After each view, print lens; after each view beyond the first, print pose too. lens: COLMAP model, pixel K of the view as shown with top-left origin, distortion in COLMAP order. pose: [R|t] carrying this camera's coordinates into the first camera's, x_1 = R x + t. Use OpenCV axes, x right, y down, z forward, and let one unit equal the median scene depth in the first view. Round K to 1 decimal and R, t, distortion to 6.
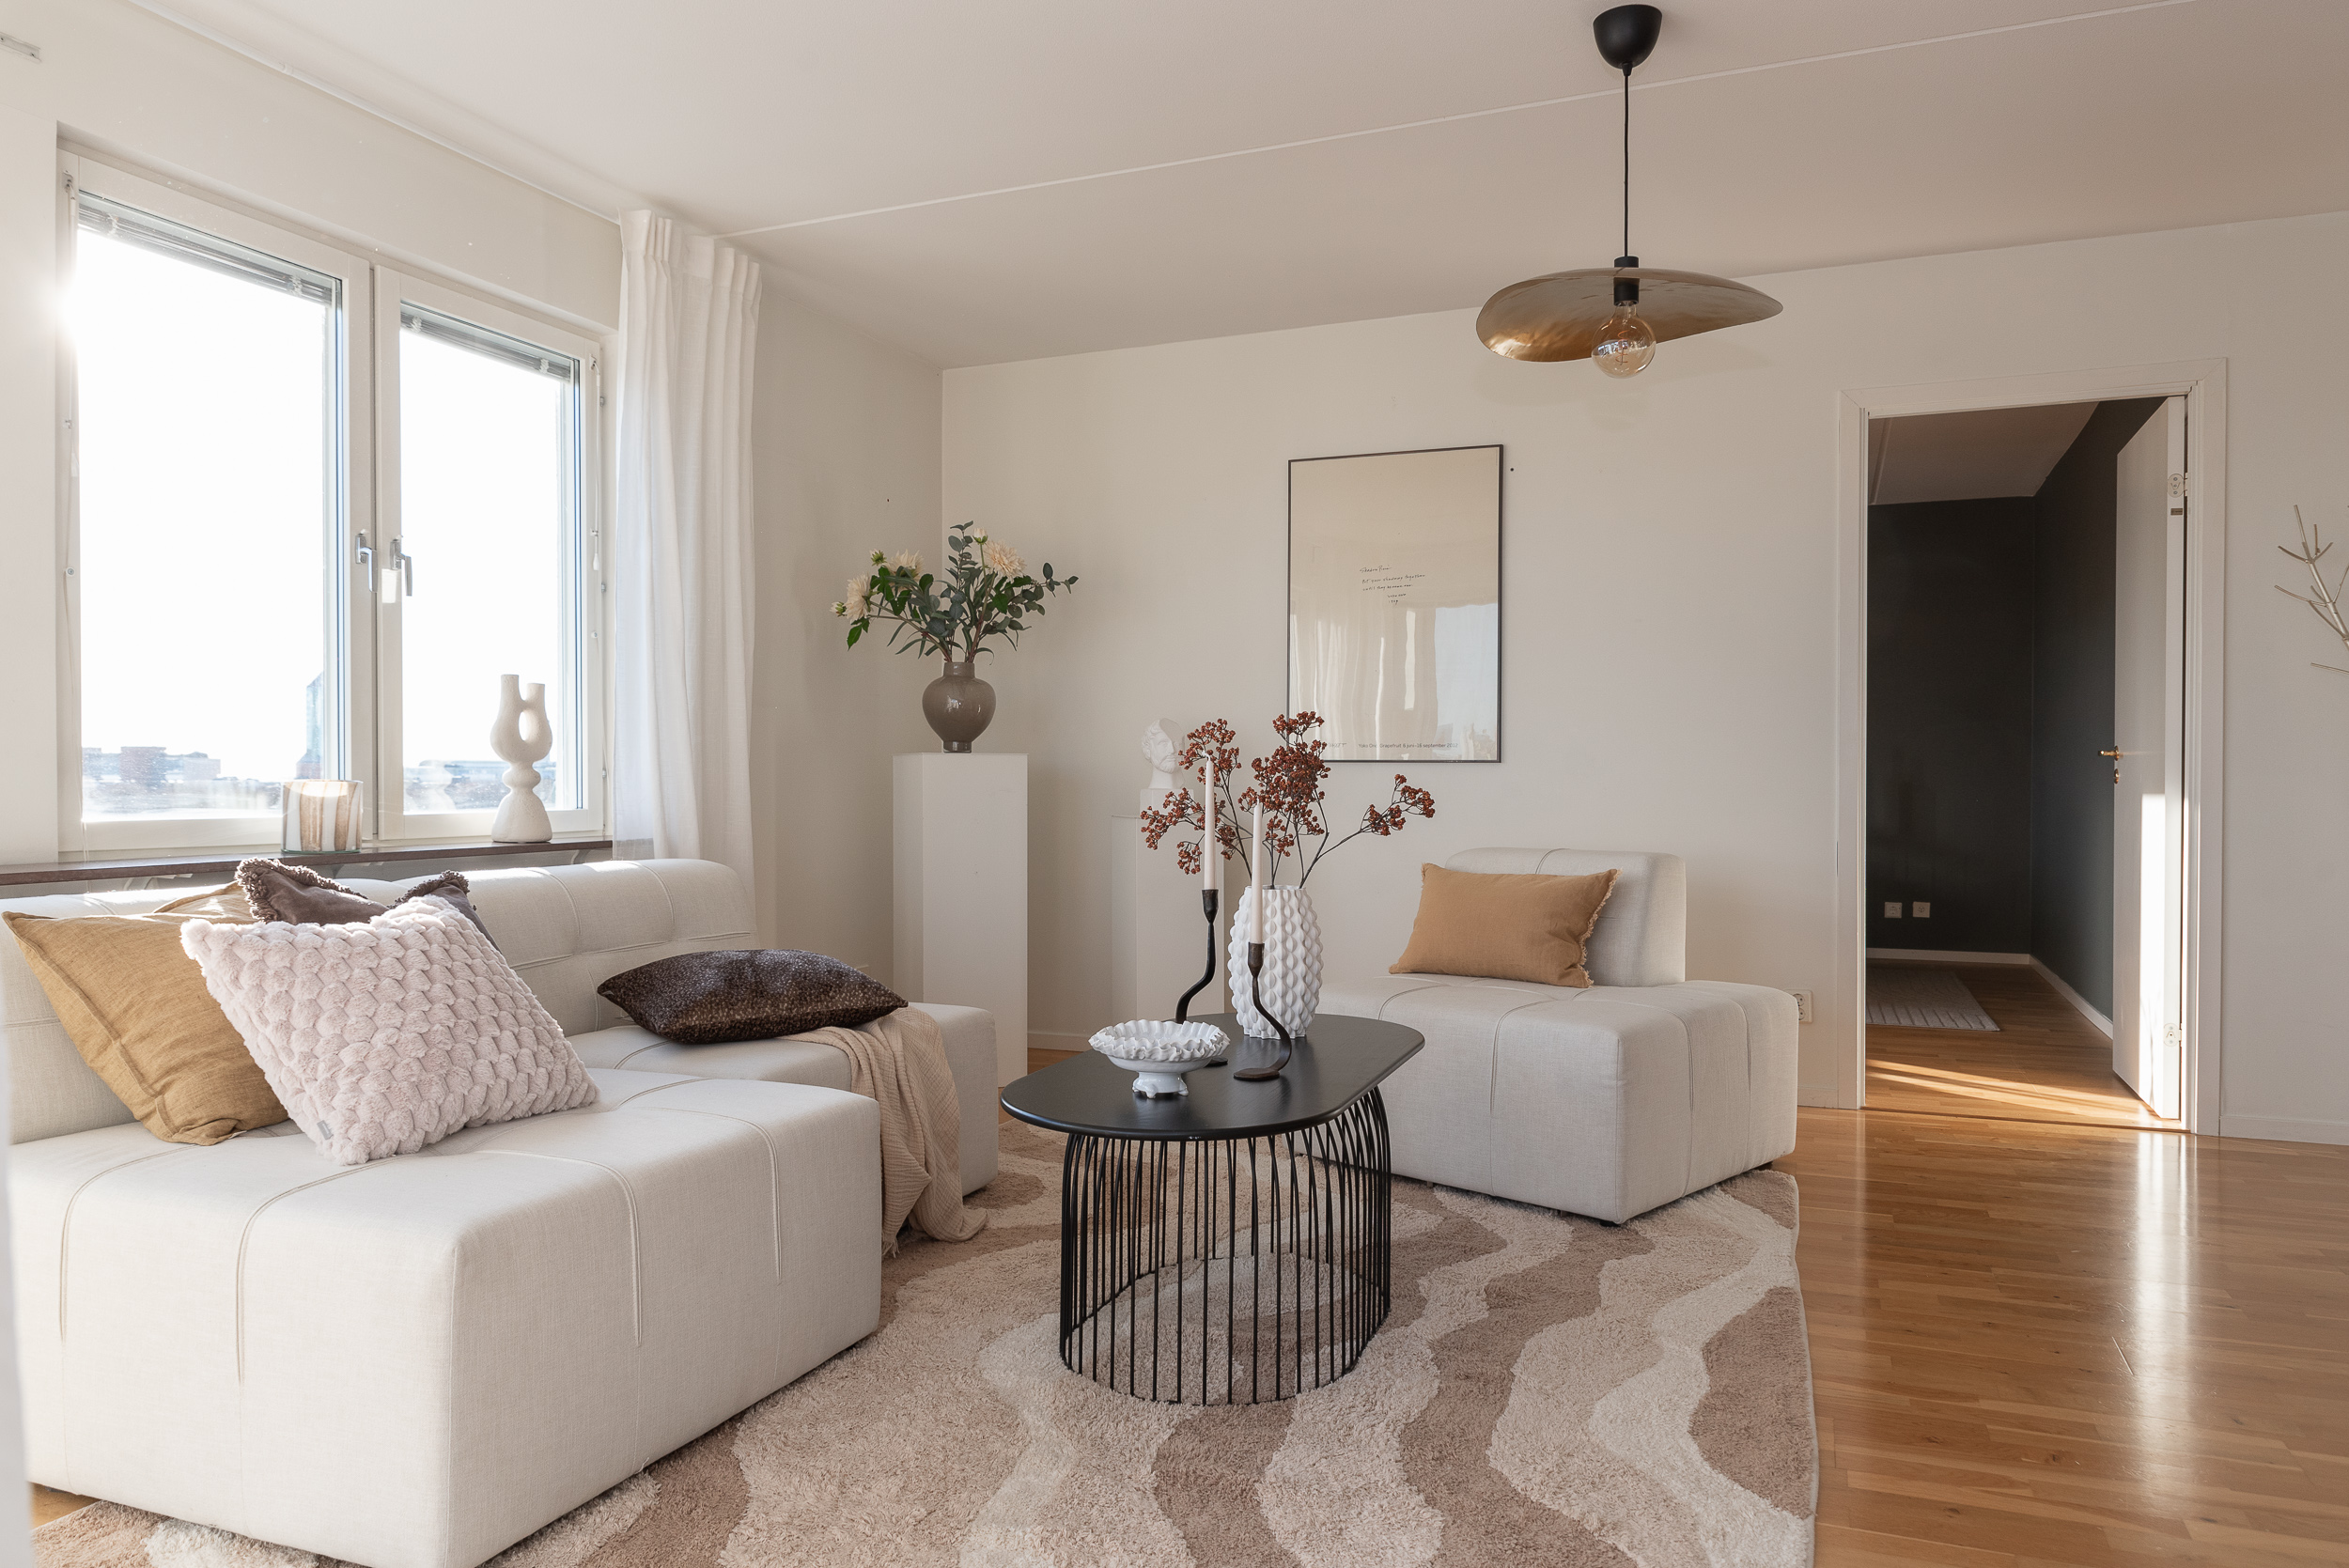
lens RADIAL K [[1578.8, 0, 1172.9], [0, 1578.8, 790.6], [0, 0, 1]] dist [0.005028, -0.006465]
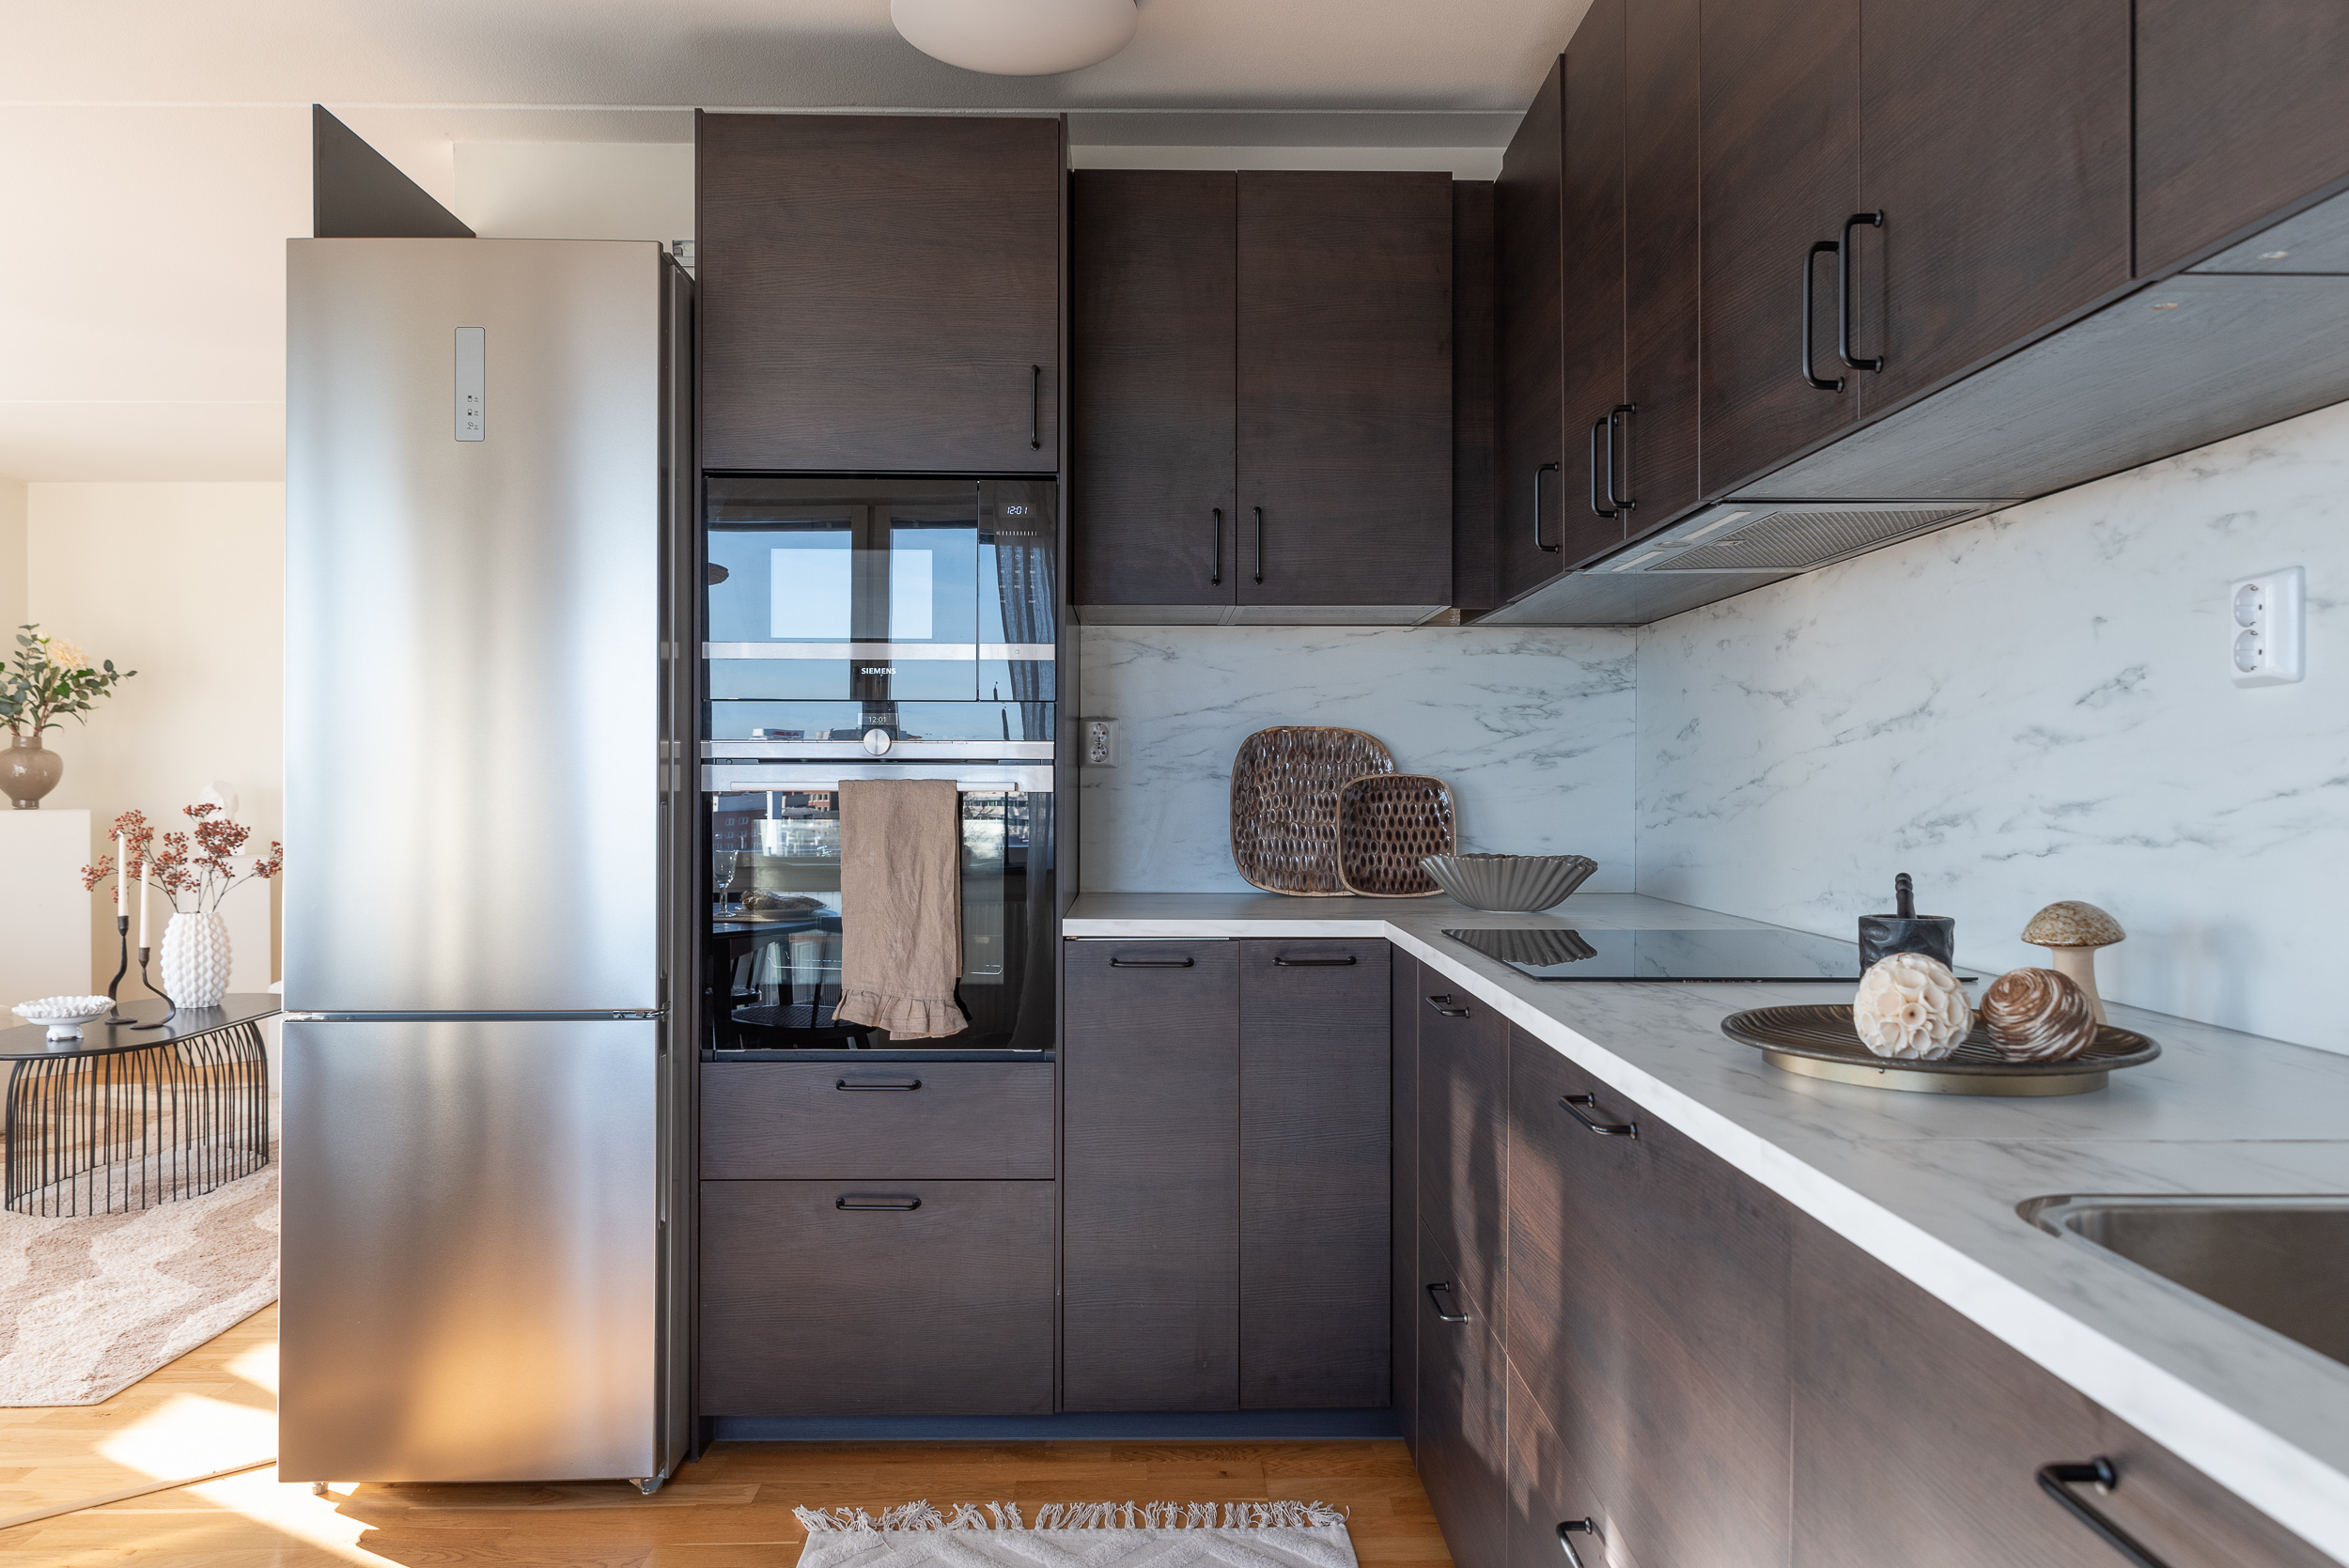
lens RADIAL K [[1578.8, 0, 1186.6], [0, 1578.8, 794.6], [0, 0, 1]] dist [0.005028, -0.006465]
pose [[0.917609, -0.004985, 0.397454, 0.260084], [0.004692, 0.999988, 0.001708, -0.041000], [-0.397457, 0.000297, 0.917621, -0.634138]]
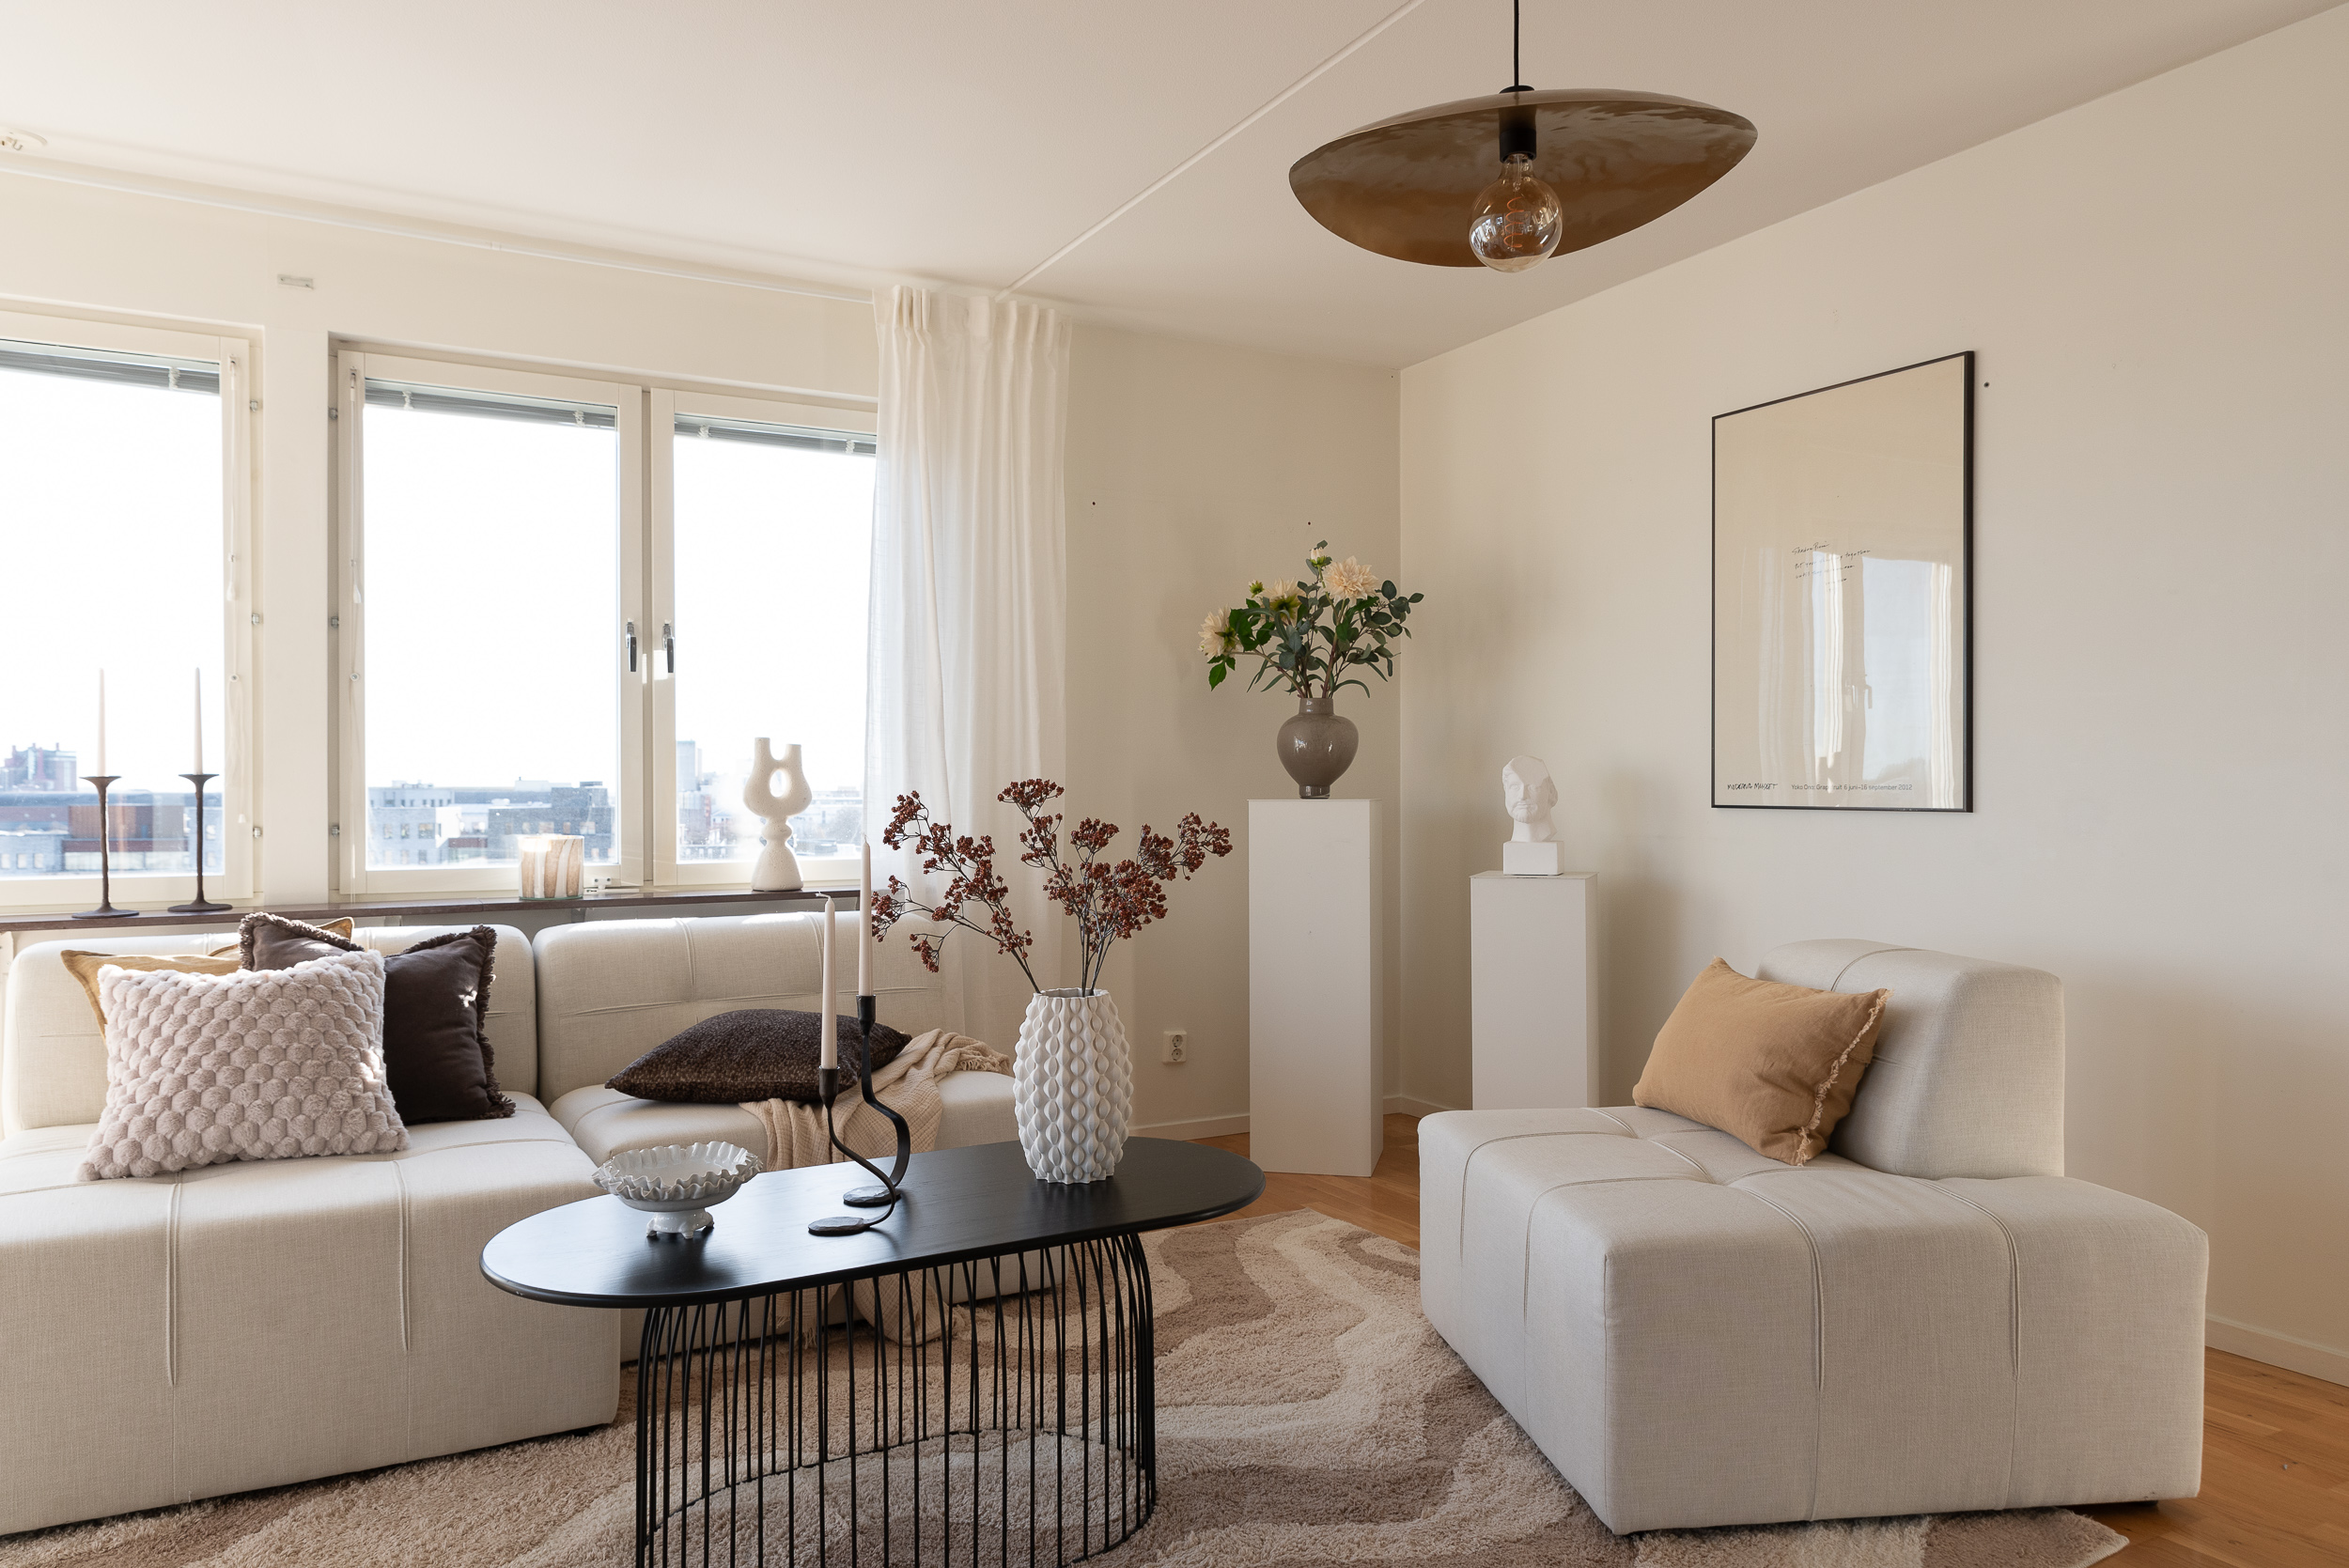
lens RADIAL K [[1578.8, 0, 1180.4], [0, 1578.8, 795.5], [0, 0, 1]] dist [0.005028, -0.006465]
pose [[0.778301, -0.000916, -0.627891, 0.464355], [-0.000810, 0.999997, -0.002463, -0.028763], [0.627891, 0.002425, 0.778297, 0.307088]]
